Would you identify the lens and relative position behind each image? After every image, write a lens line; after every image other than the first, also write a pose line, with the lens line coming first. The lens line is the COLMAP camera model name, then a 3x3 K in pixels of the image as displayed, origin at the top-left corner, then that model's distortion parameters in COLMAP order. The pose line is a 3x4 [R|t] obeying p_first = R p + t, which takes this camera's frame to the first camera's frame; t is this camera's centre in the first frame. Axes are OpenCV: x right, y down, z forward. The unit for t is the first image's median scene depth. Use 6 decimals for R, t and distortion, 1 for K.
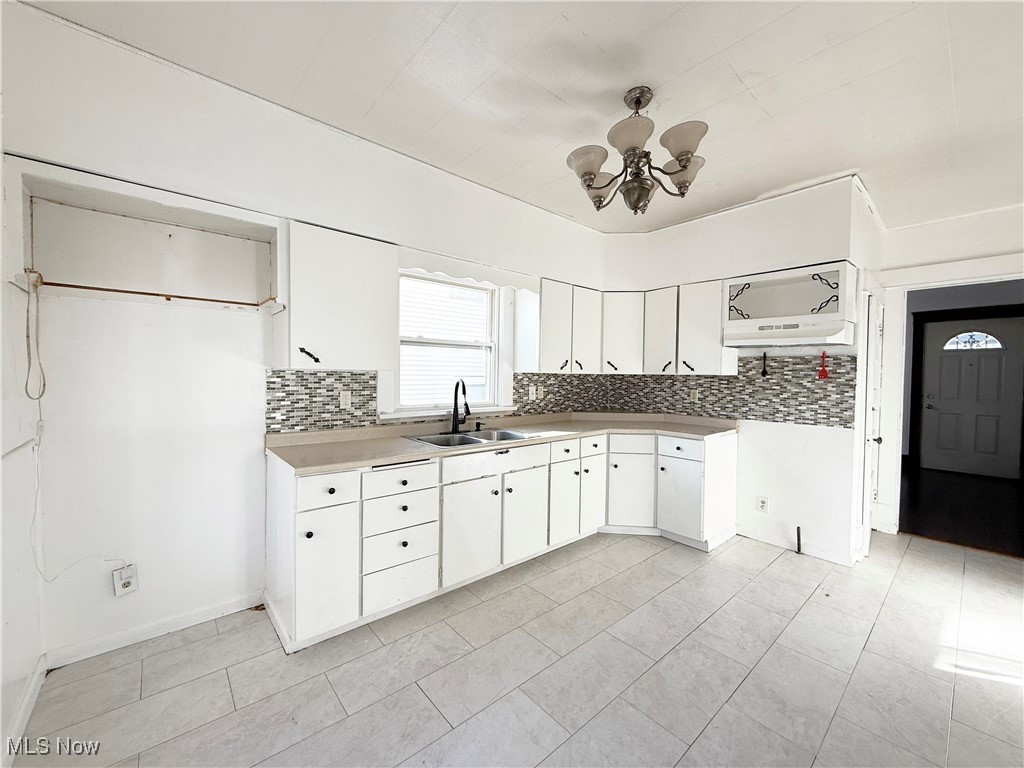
lens RADIAL K [[406.1, 0, 509.8], [0, 406.1, 384.1], [0, 0, 1]] dist [-0.000257, 0.000170]
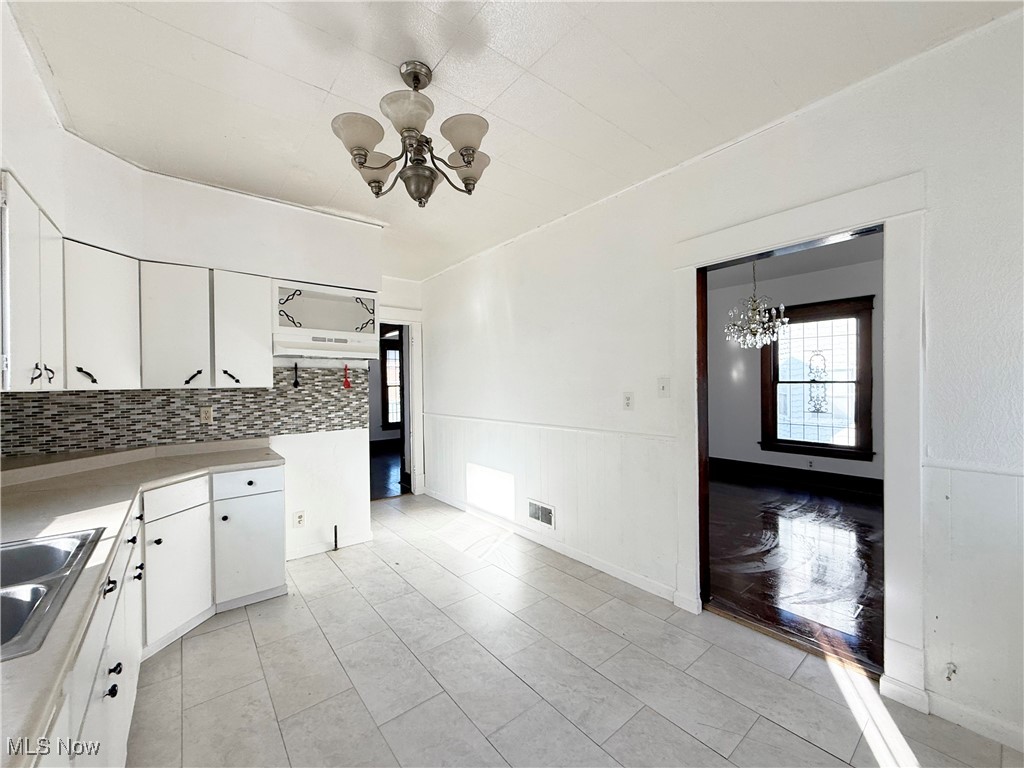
lens RADIAL K [[406.1, 0, 509.8], [0, 406.1, 384.1], [0, 0, 1]] dist [-0.000257, 0.000170]
pose [[0.034947, -0.015144, 0.999274, -0.341858], [0.035980, 0.999256, 0.013885, -0.023600], [-0.998741, 0.035468, 0.035466, 0.475256]]
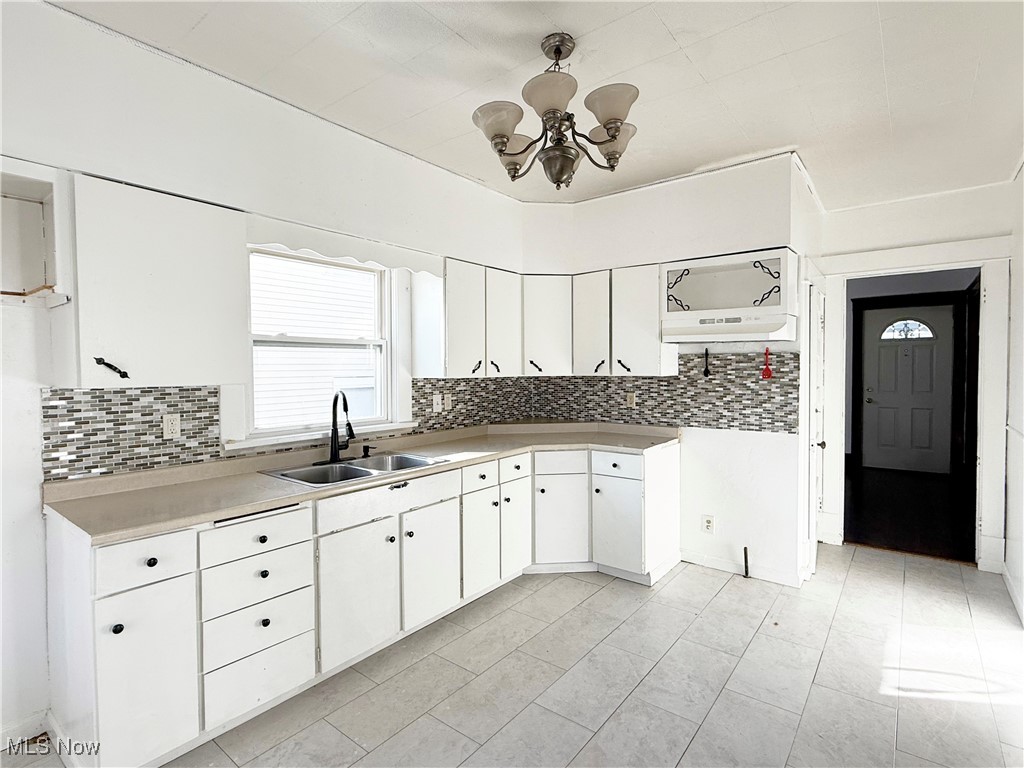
lens RADIAL K [[514.0, 0, 508.2], [0, 514.0, 382.0], [0, 0, 1]] dist [0.001273, -0.000332]
pose [[0.981739, -0.023857, 0.188730, 0.004571], [0.023280, 0.999715, 0.005275, -0.023760], [-0.188803, -0.000785, 0.982015, 0.003614]]
